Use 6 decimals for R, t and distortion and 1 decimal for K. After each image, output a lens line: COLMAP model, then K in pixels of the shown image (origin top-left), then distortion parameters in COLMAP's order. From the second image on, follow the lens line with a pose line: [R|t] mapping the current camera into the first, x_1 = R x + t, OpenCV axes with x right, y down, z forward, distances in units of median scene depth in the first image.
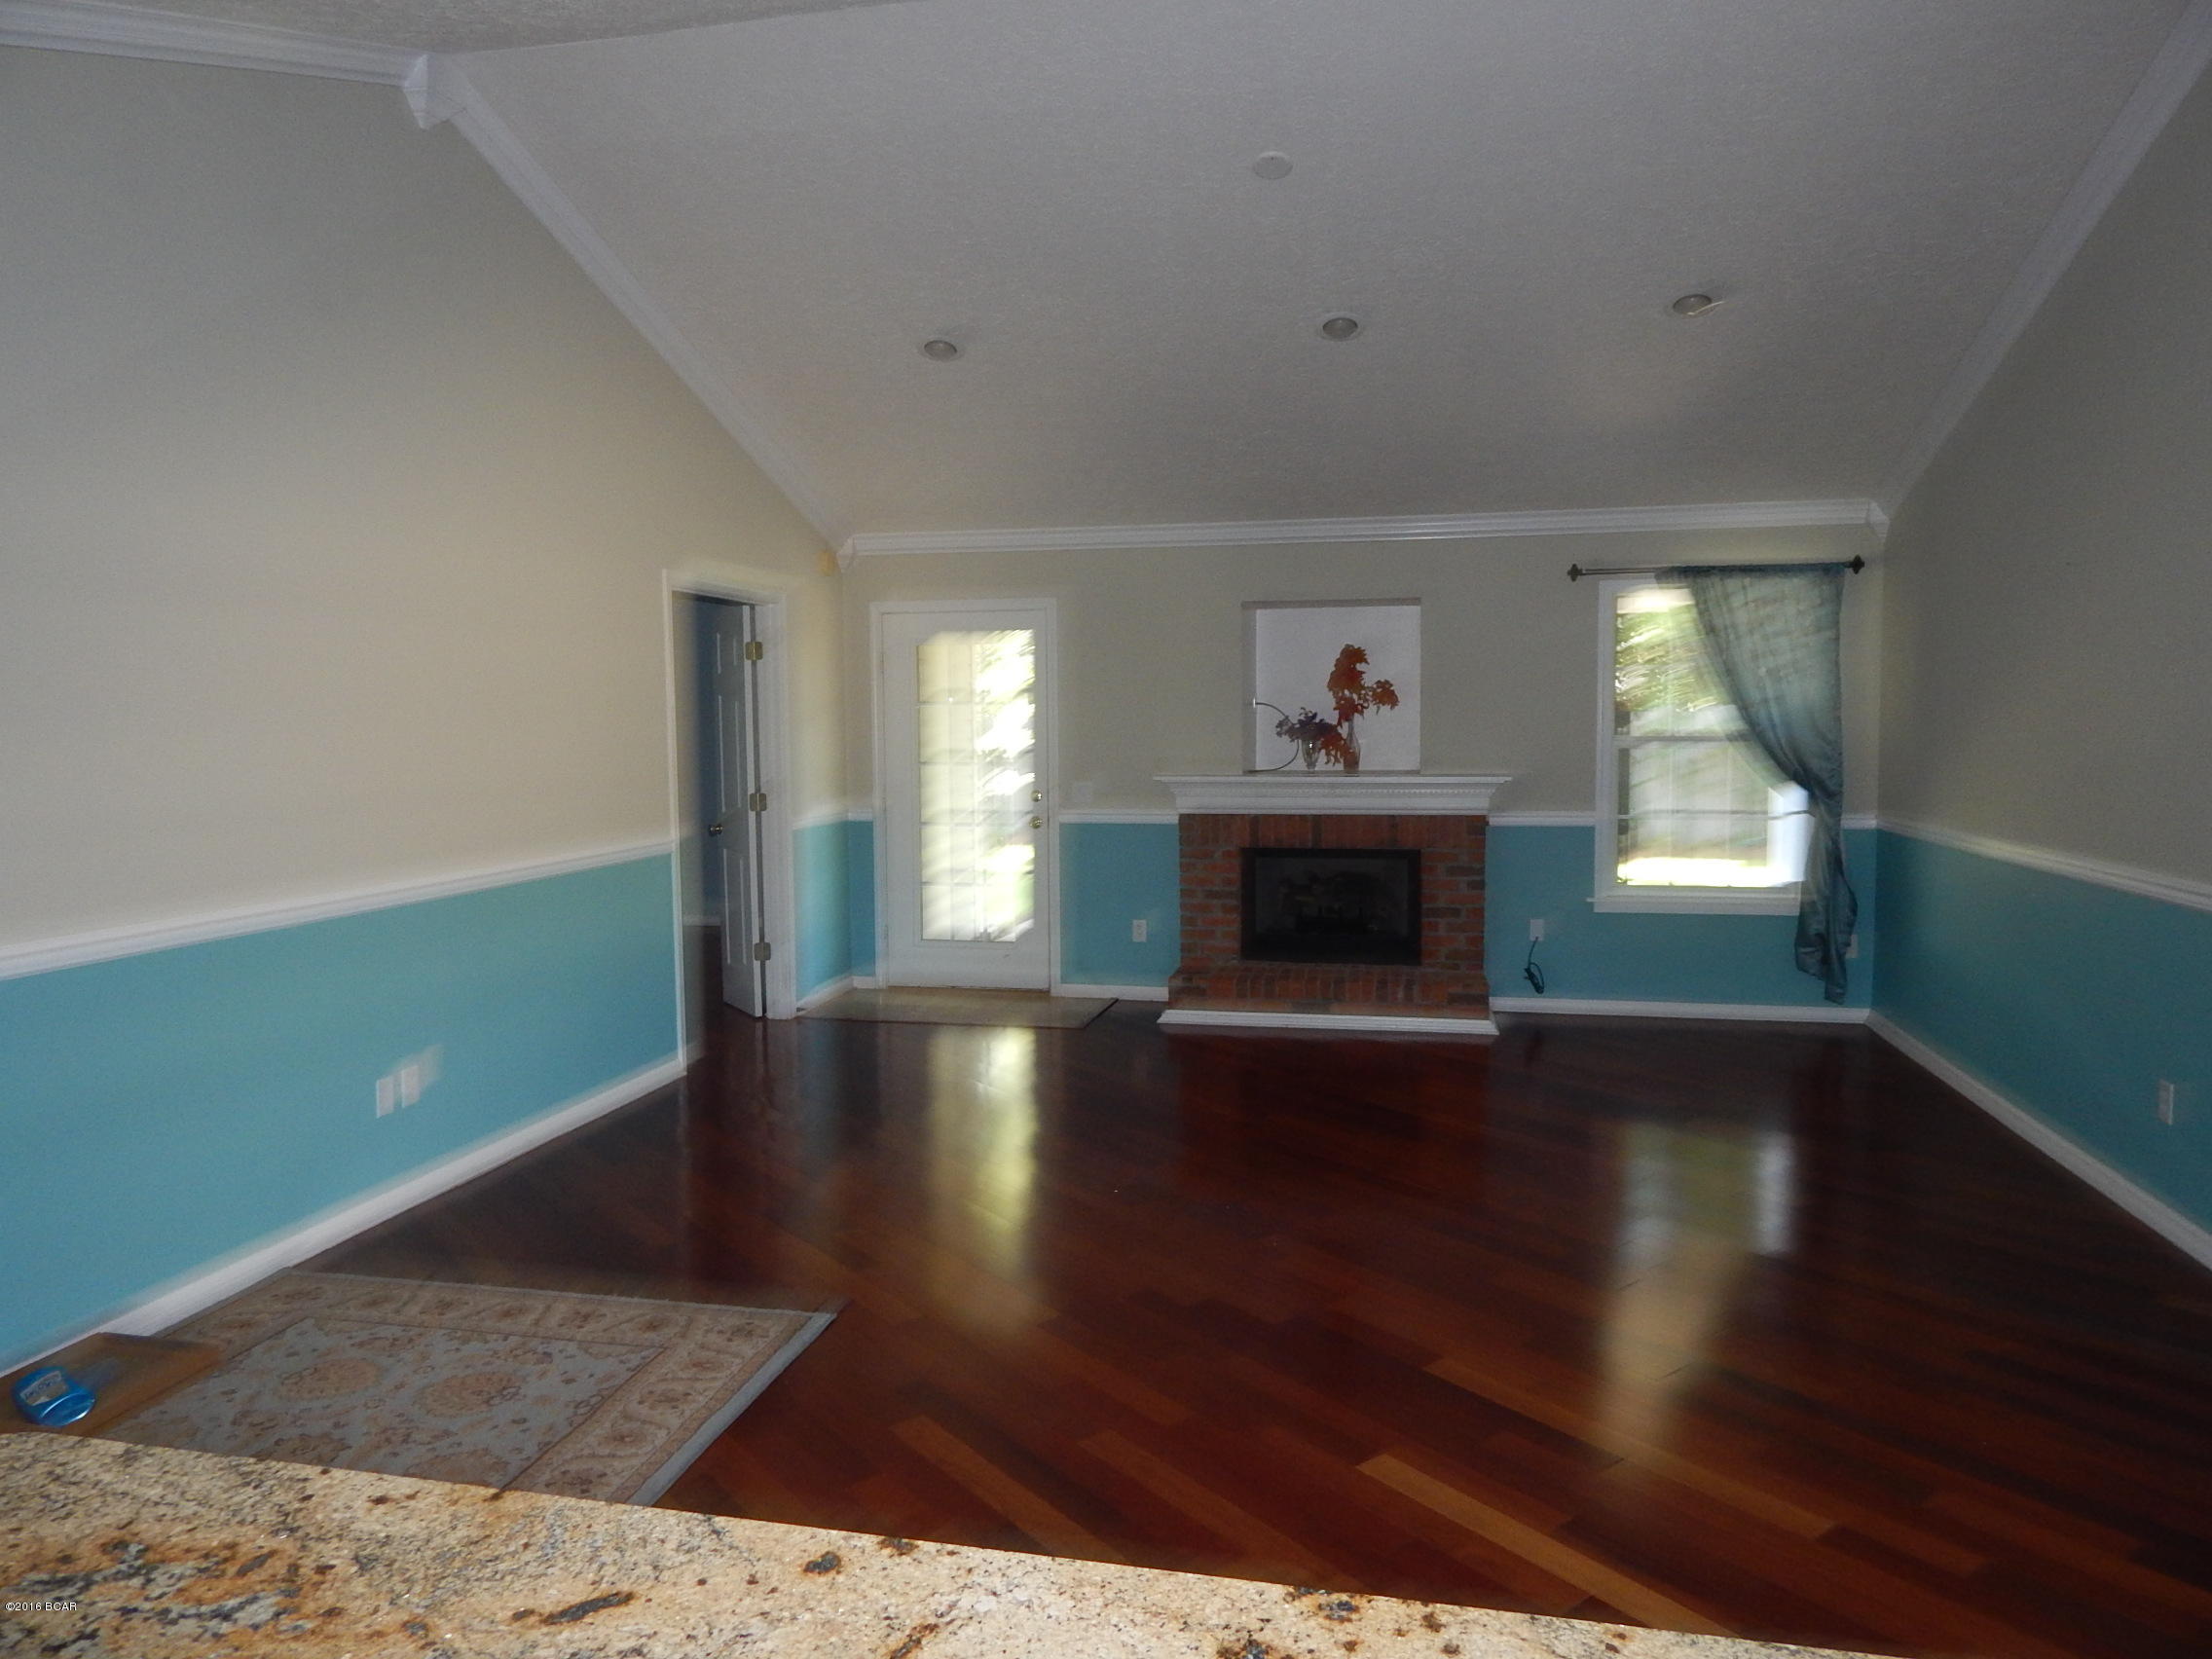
lens RADIAL K [[1450.1, 0, 1122.8], [0, 1450.1, 824.4], [0, 0, 1]] dist [0.008447, 0.002607]
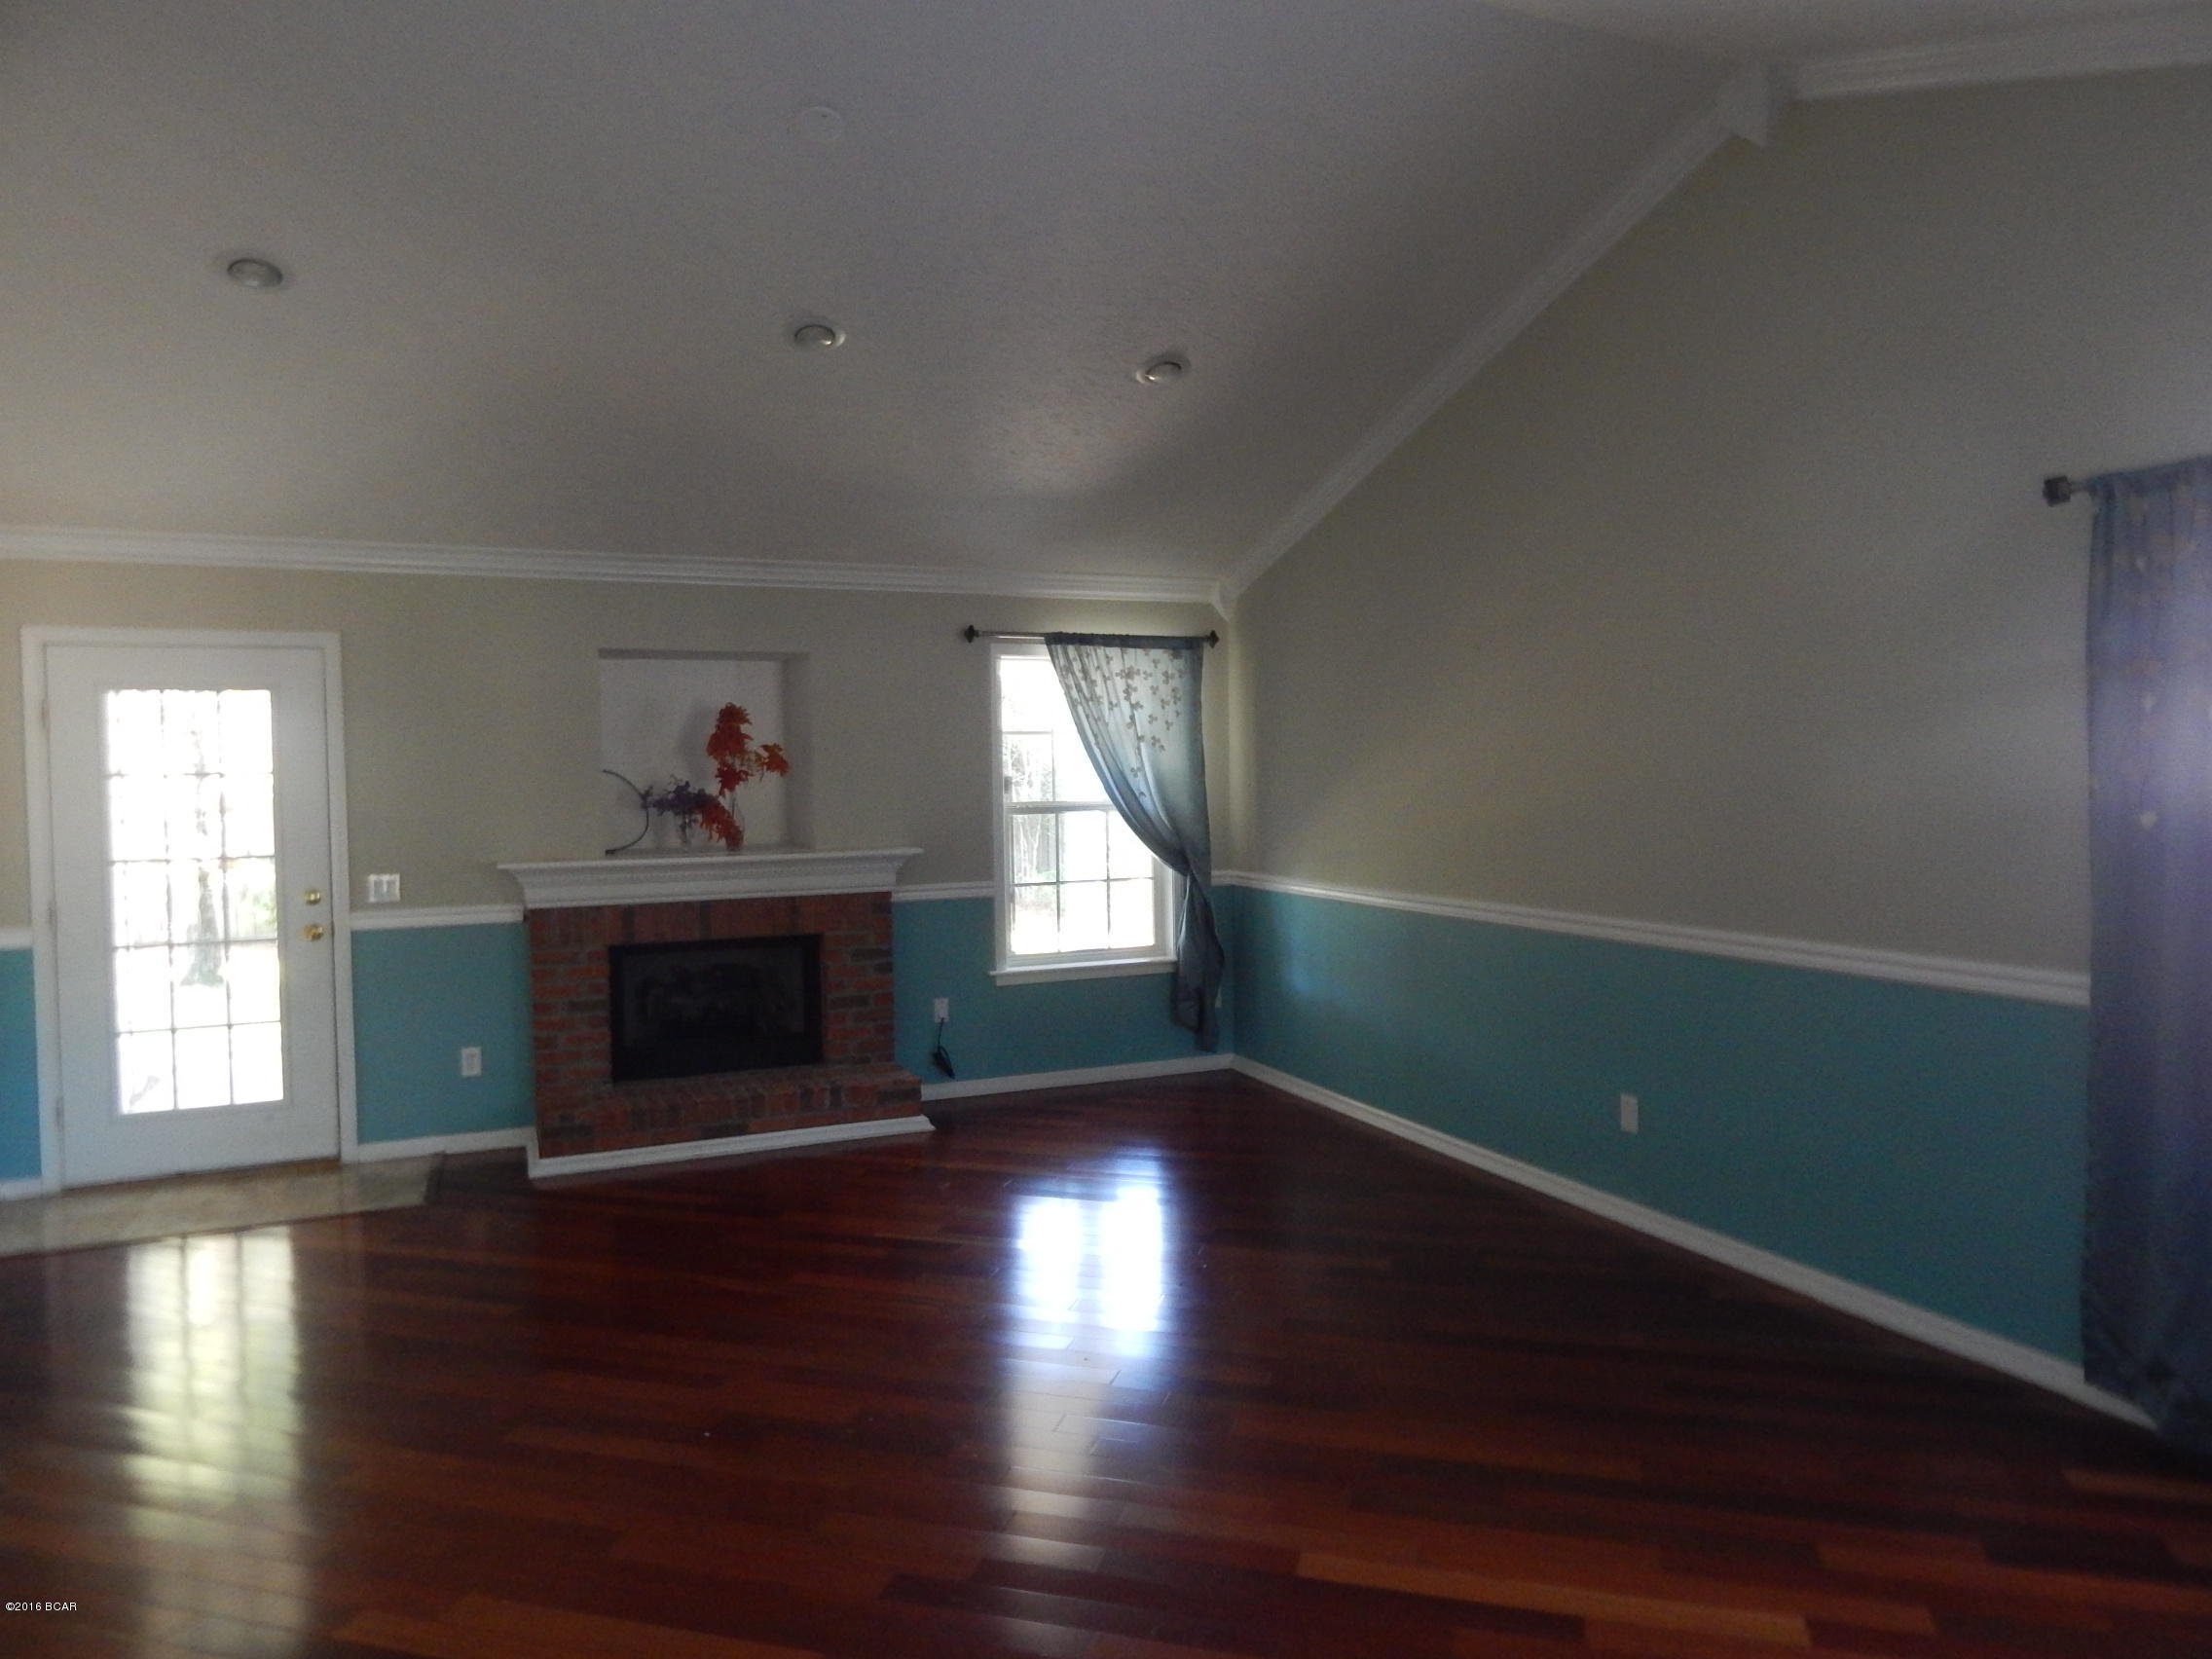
lens RADIAL K [[1450.1, 0, 1100.6], [0, 1450.1, 828.7], [0, 0, 1]] dist [0.008447, 0.002607]
pose [[0.815835, -0.029329, 0.577540, -0.165837], [0.049774, 0.998568, -0.019602, -0.020671], [-0.576139, 0.044738, 0.816127, 0.166602]]
